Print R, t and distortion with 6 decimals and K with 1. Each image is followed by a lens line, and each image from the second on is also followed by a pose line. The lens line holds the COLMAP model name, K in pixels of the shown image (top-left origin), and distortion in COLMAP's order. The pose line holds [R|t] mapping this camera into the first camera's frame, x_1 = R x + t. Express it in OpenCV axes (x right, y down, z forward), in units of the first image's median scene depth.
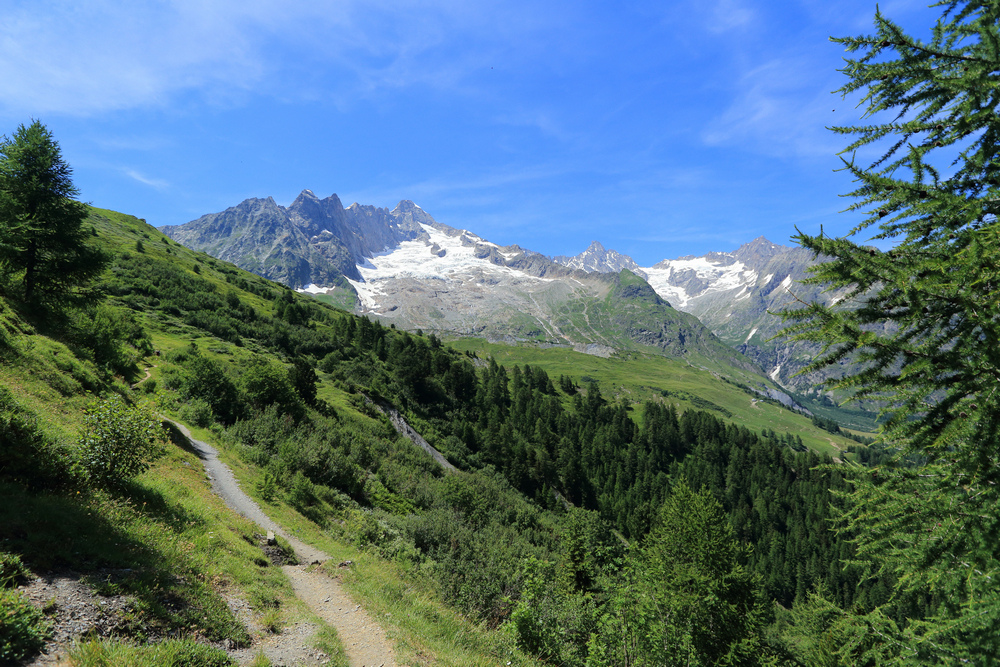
lens RADIAL K [[470.0, 0, 480.1], [0, 470.0, 336.7], [0, 0, 1]] dist [-0.044558, 0.004990]
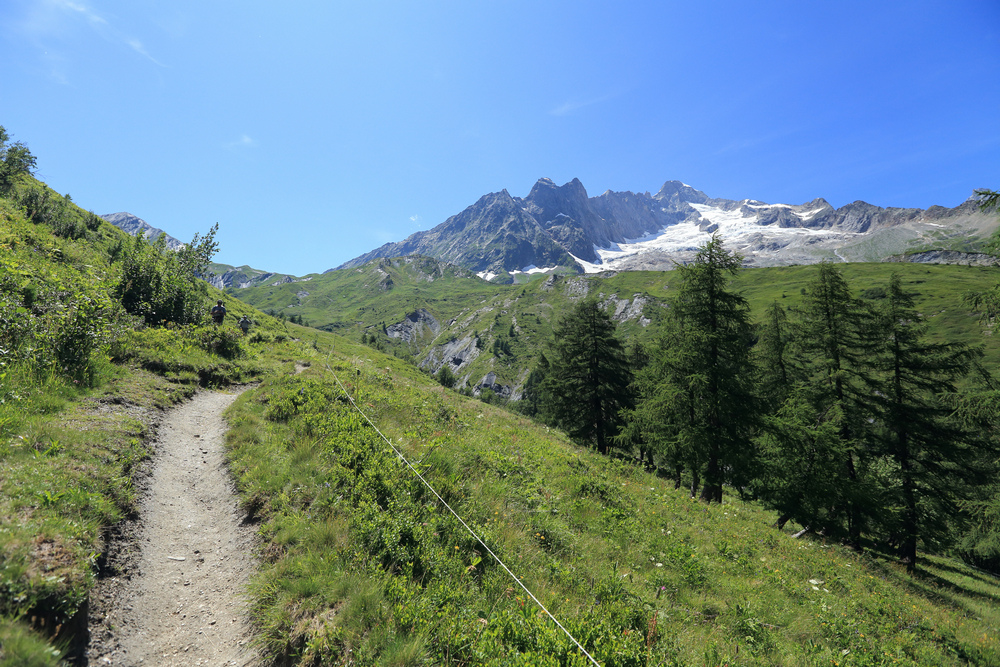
lens RADIAL K [[456.4, 0, 497.1], [0, 456.4, 330.5], [0, 0, 1]] dist [-0.036539, 0.011785]
pose [[0.821815, -0.047807, -0.567745, 0.082433], [0.018653, 0.998197, -0.057053, 0.063712], [0.569449, 0.036297, 0.821225, 0.244478]]
